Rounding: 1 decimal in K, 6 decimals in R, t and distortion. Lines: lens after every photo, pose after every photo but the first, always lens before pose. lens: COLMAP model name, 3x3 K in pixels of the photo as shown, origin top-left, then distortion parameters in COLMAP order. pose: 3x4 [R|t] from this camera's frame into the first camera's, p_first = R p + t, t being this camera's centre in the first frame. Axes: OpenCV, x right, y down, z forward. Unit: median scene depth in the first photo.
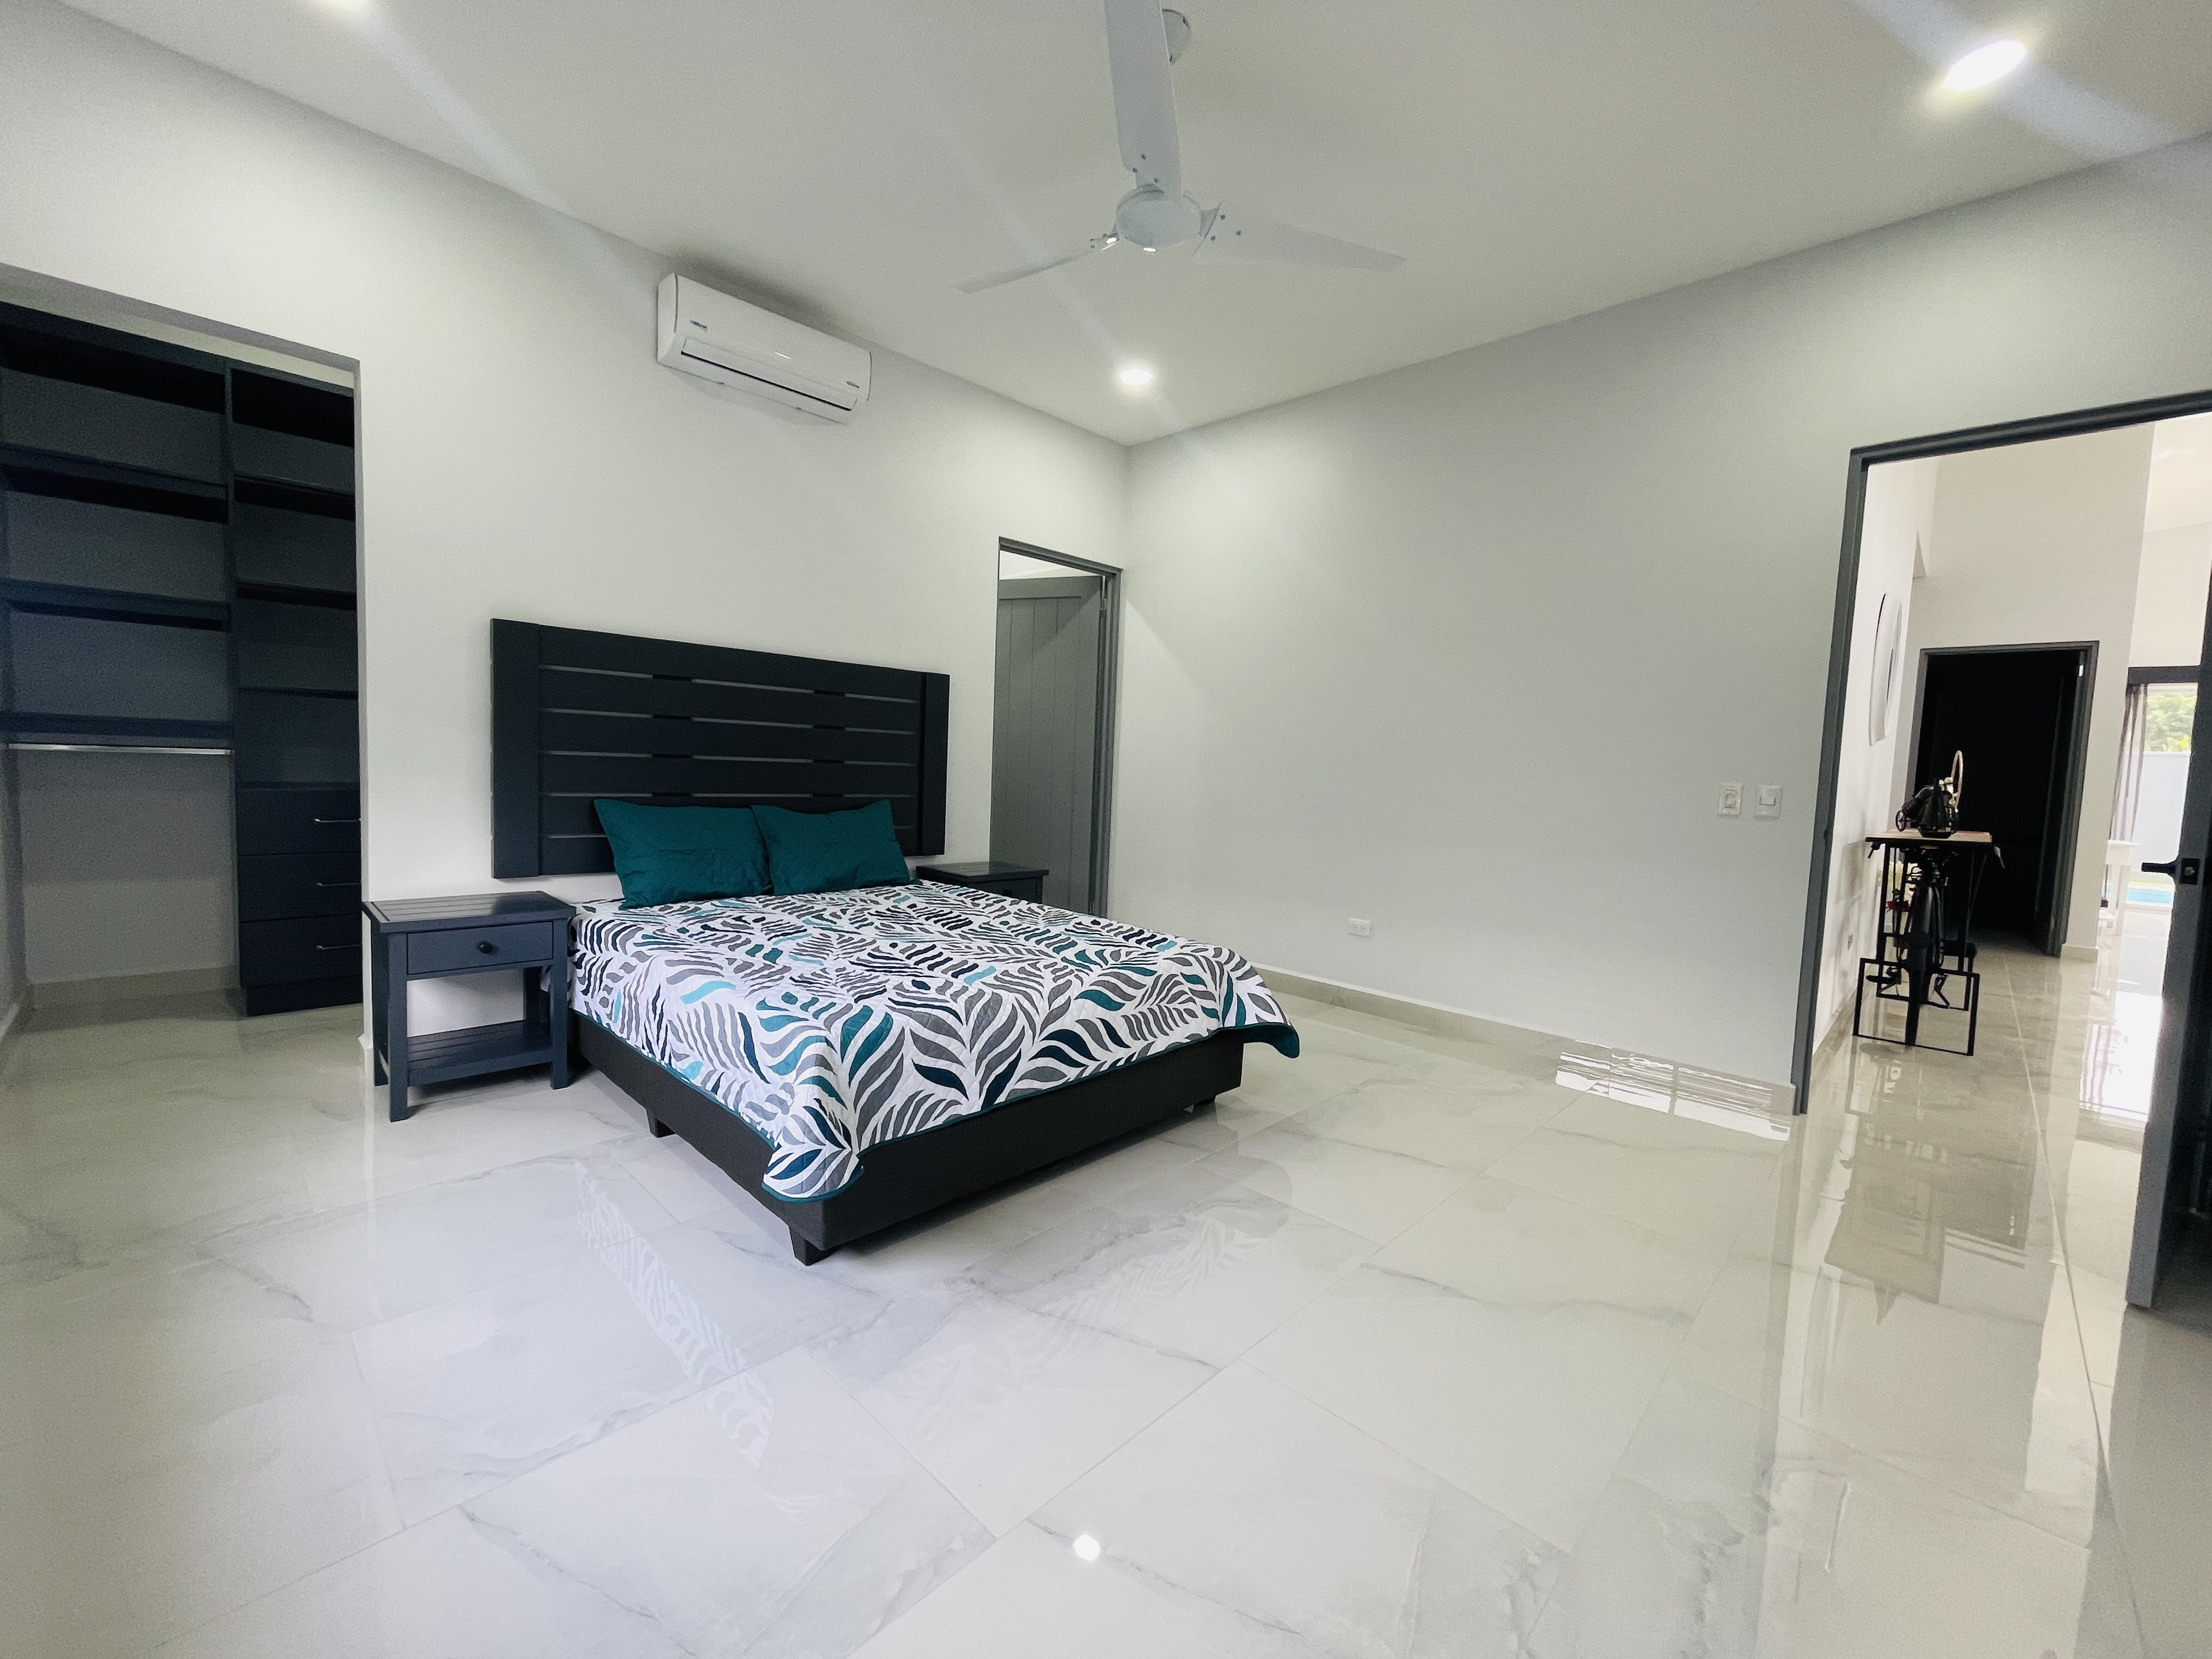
lens RADIAL K [[896.3, 0, 1106.0], [0, 896.3, 829.5], [0, 0, 1]] dist [0.001058, 0.000686]
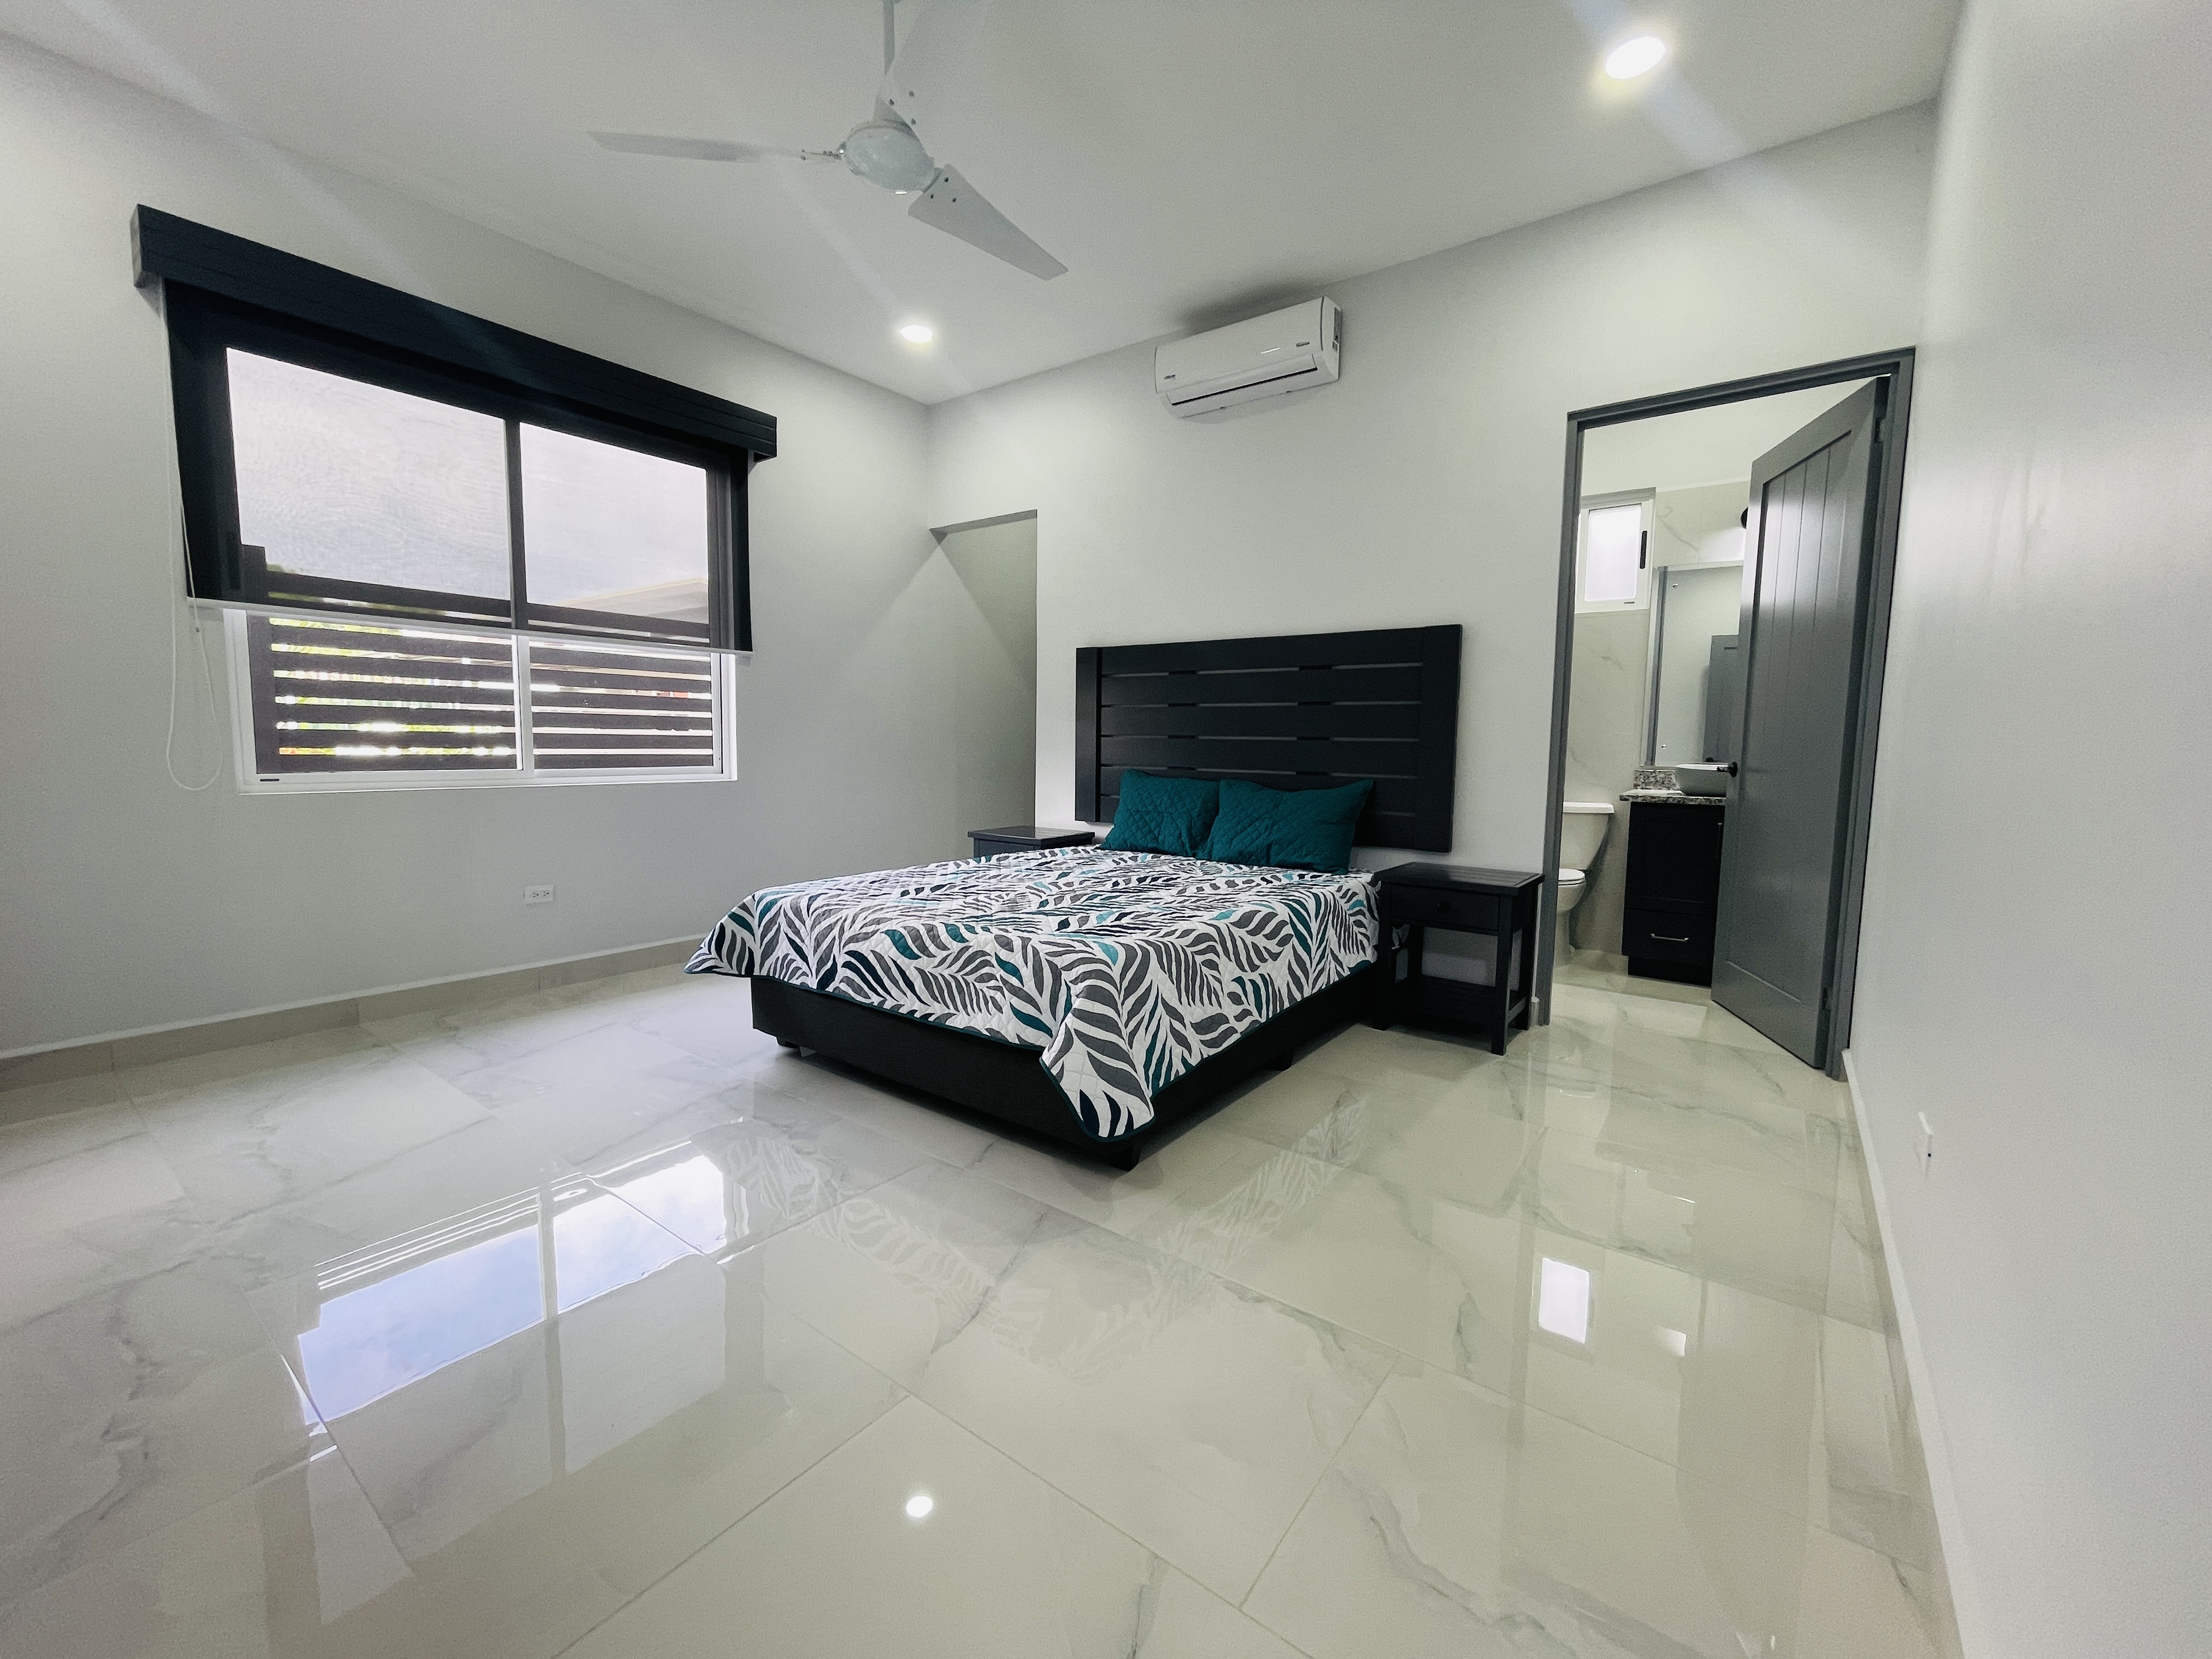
lens RADIAL K [[896.3, 0, 1106.0], [0, 896.3, 829.5], [0, 0, 1]] dist [0.001058, 0.000686]
pose [[0.124429, 0.059223, -0.990459, 0.994448], [-0.082462, 0.995381, 0.049158, -0.010320], [0.988796, 0.075558, 0.128738, 1.042557]]
